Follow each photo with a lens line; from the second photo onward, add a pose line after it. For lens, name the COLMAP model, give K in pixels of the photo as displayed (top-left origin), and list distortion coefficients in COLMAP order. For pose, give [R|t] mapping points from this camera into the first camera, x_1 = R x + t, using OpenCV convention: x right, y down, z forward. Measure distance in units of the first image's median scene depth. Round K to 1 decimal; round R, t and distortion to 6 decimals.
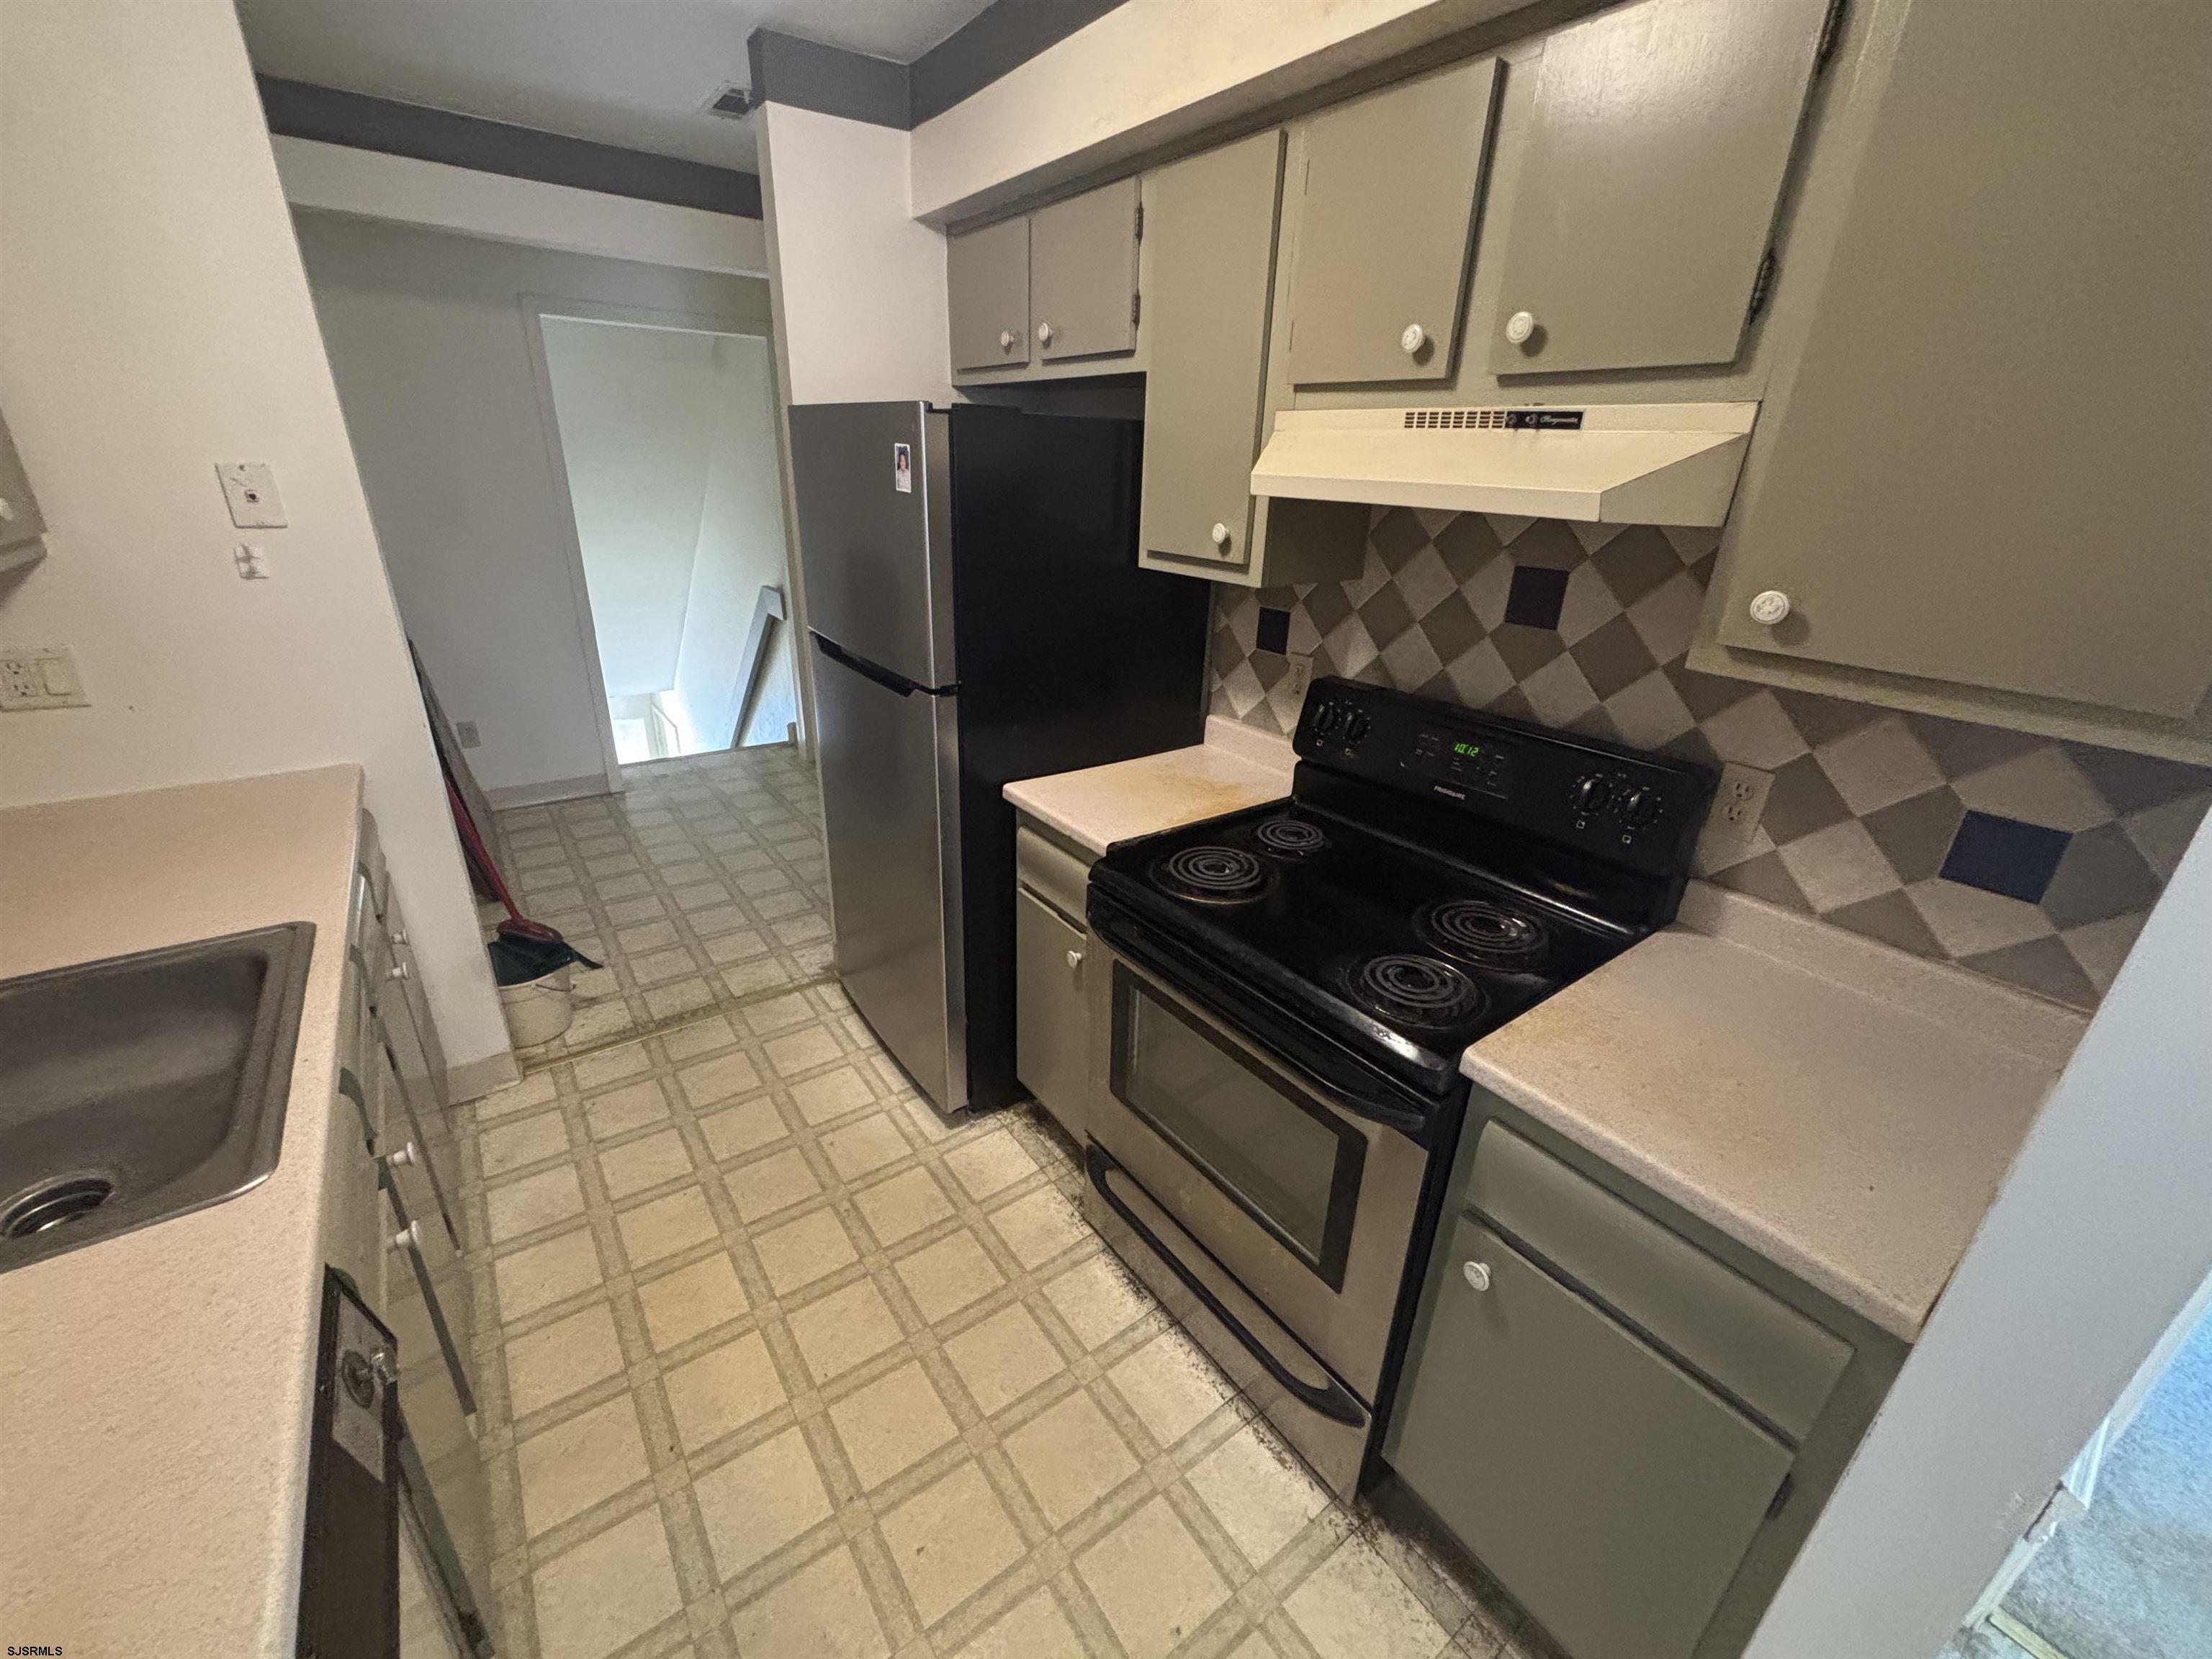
lens RADIAL K [[888.0, 0, 1106.0], [0, 888.0, 836.4], [0, 0, 1]] dist [-0.008023, 0.001223]
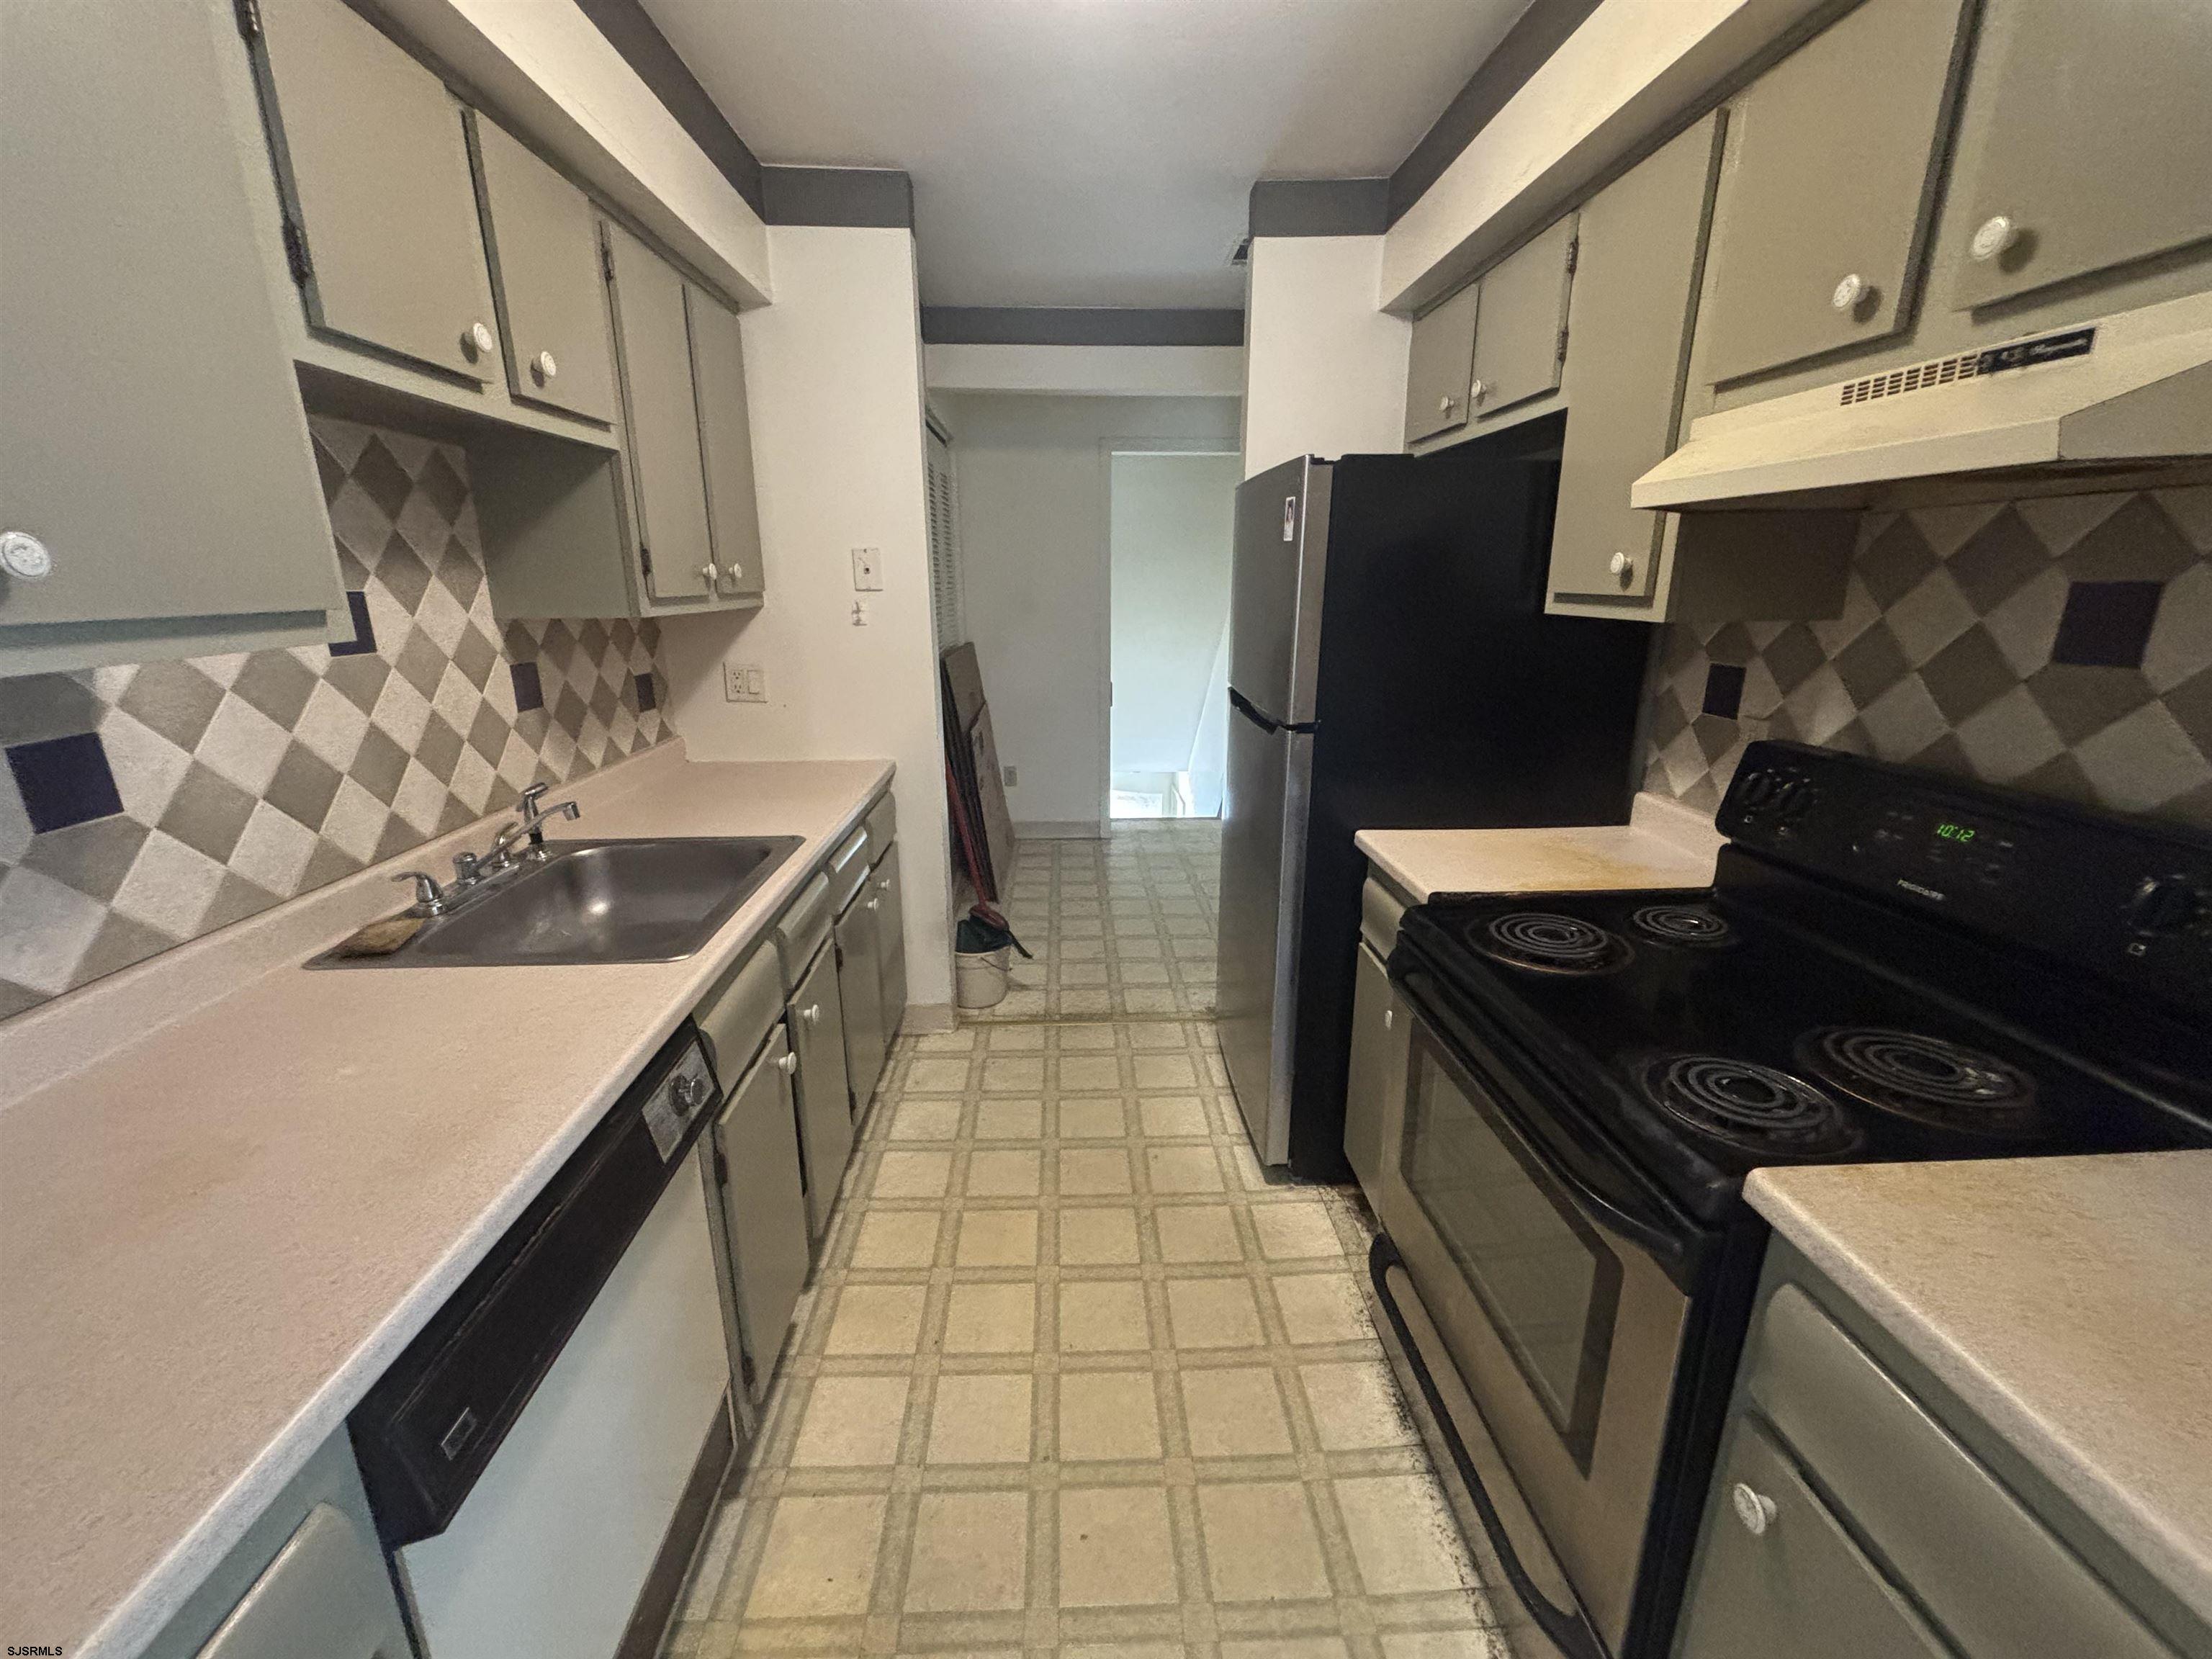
lens RADIAL K [[888.0, 0, 1098.9], [0, 888.0, 836.1], [0, 0, 1]] dist [-0.008023, 0.001223]
pose [[0.830855, 0.119873, -0.543425, 0.201997], [-0.186533, 0.980022, -0.069014, 0.076974], [0.524295, 0.158707, 0.836616, 0.036461]]
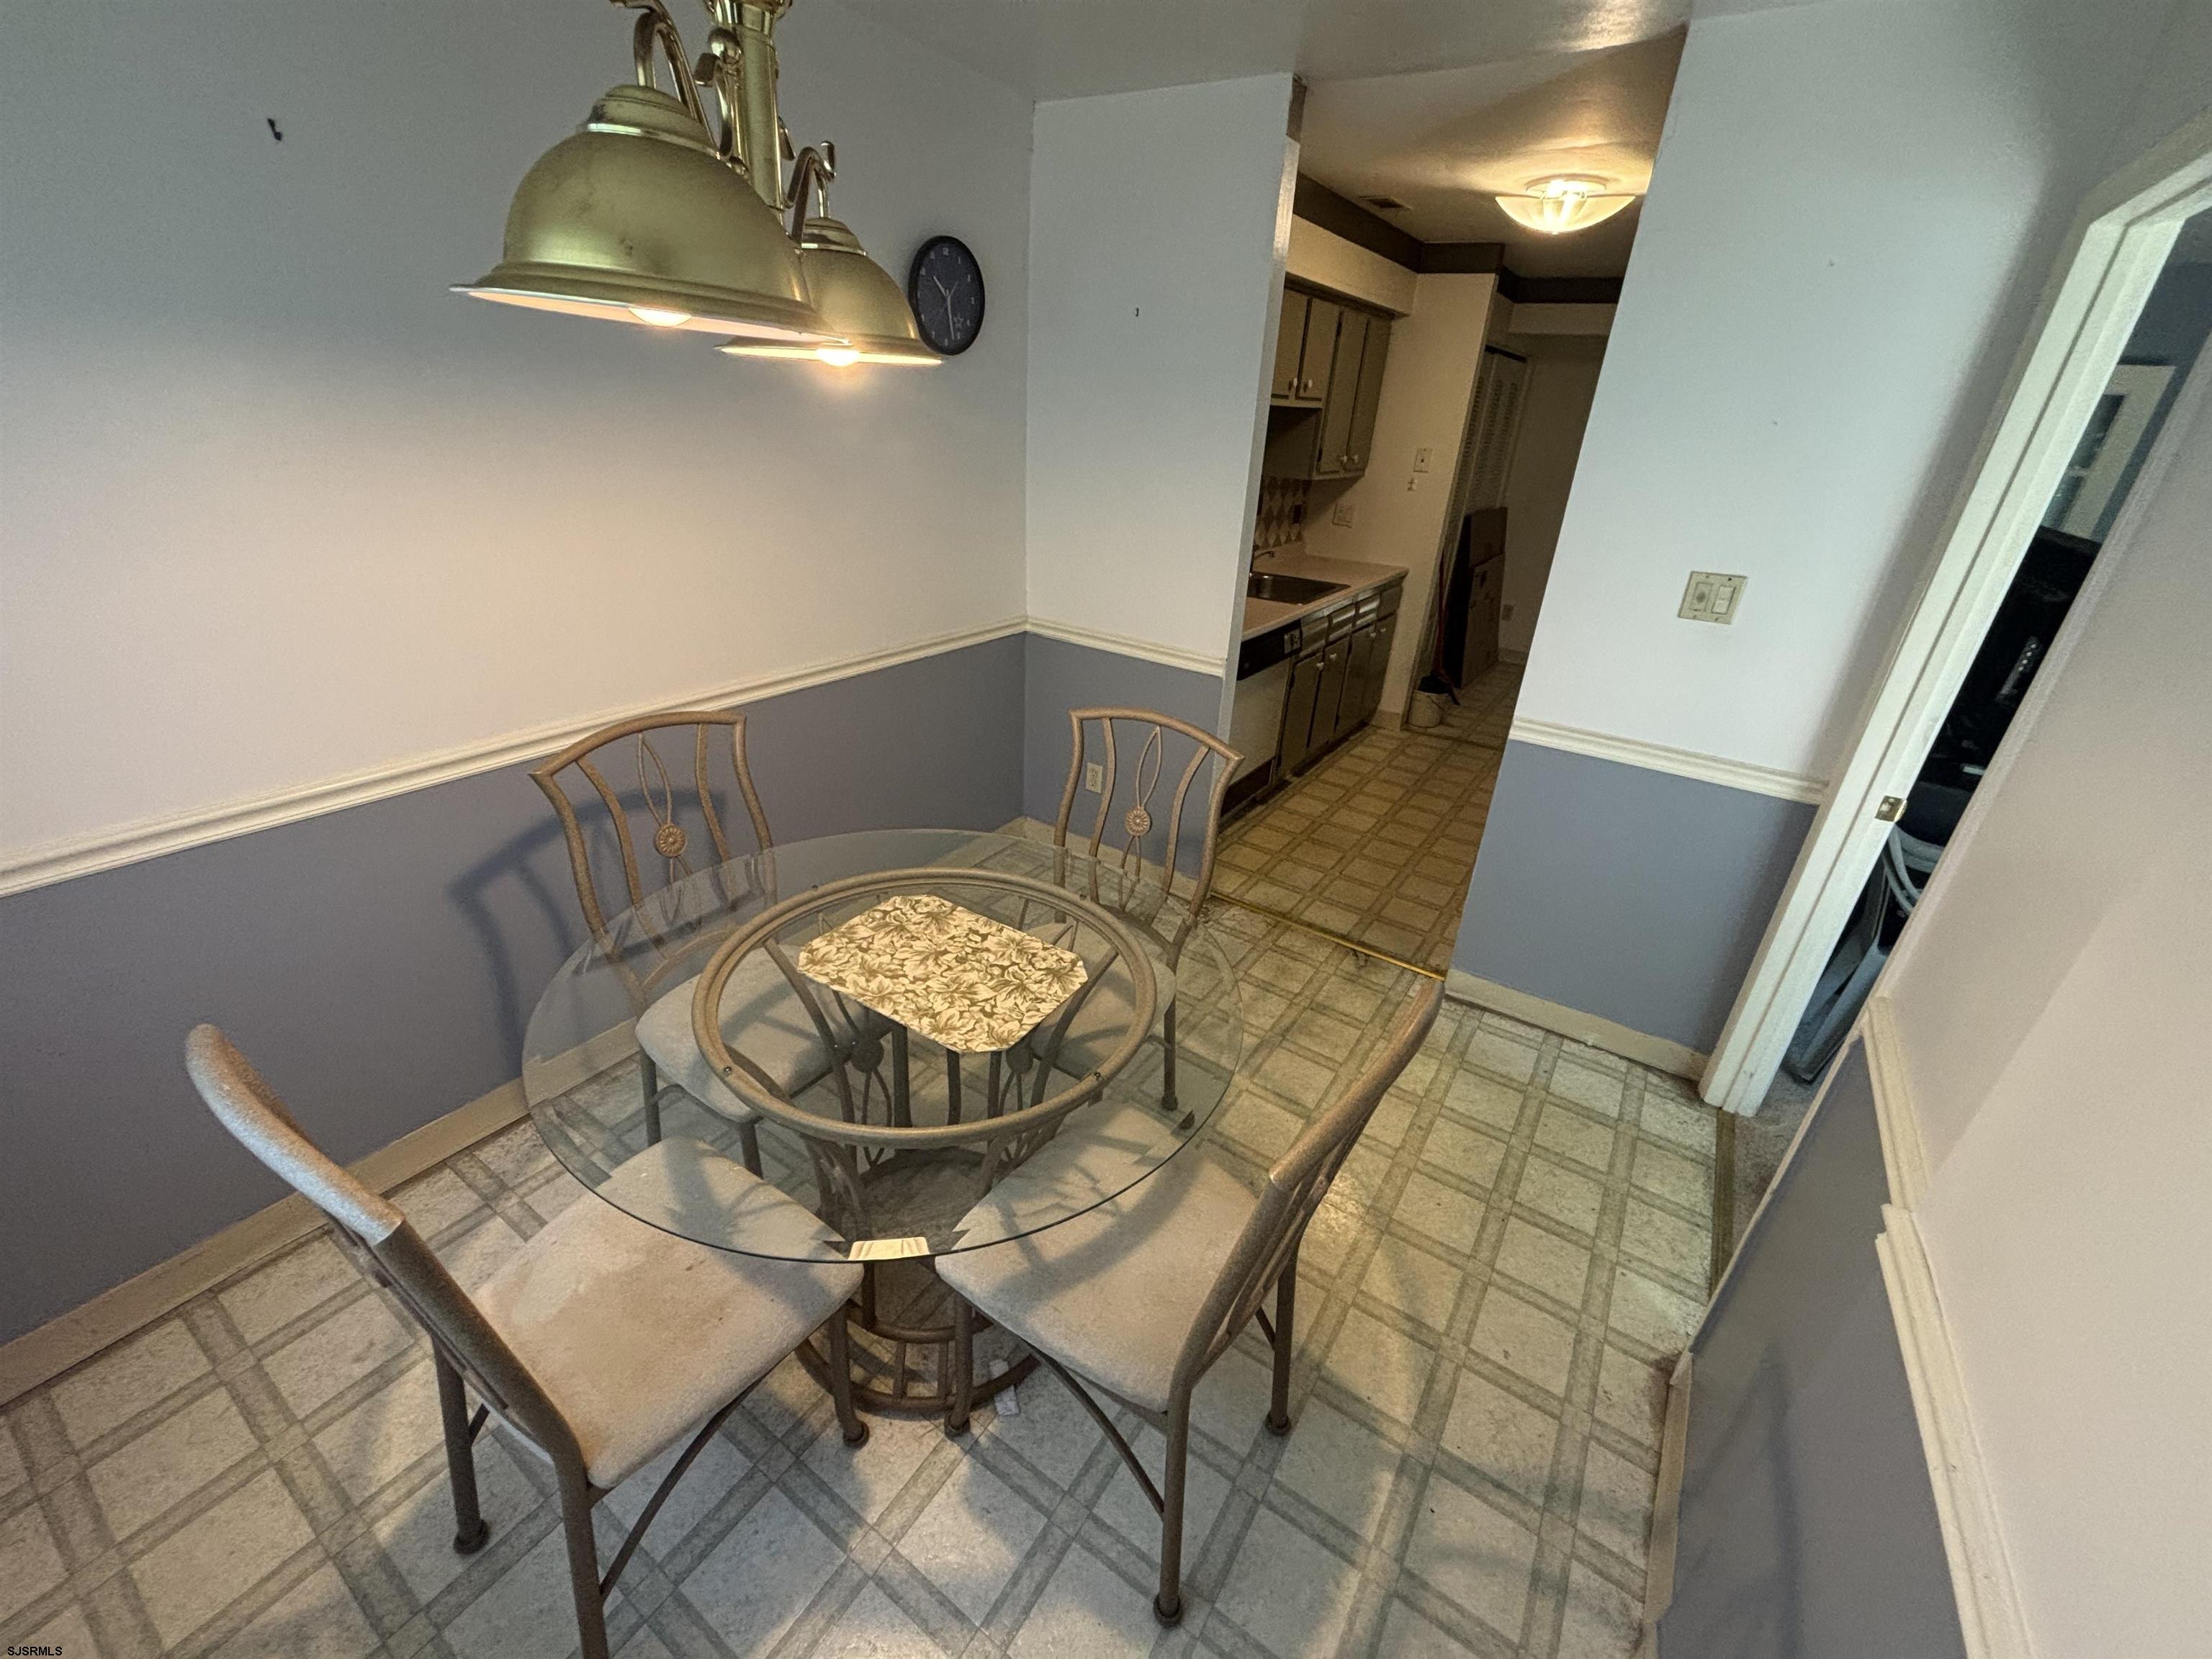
lens RADIAL K [[888.0, 0, 1100.2], [0, 888.0, 835.2], [0, 0, 1]] dist [-0.008023, 0.001223]
pose [[0.345192, 0.390981, -0.853216, 1.452191], [-0.403441, 0.882632, 0.241237, 0.369843], [0.847395, 0.260949, 0.462415, -0.797599]]
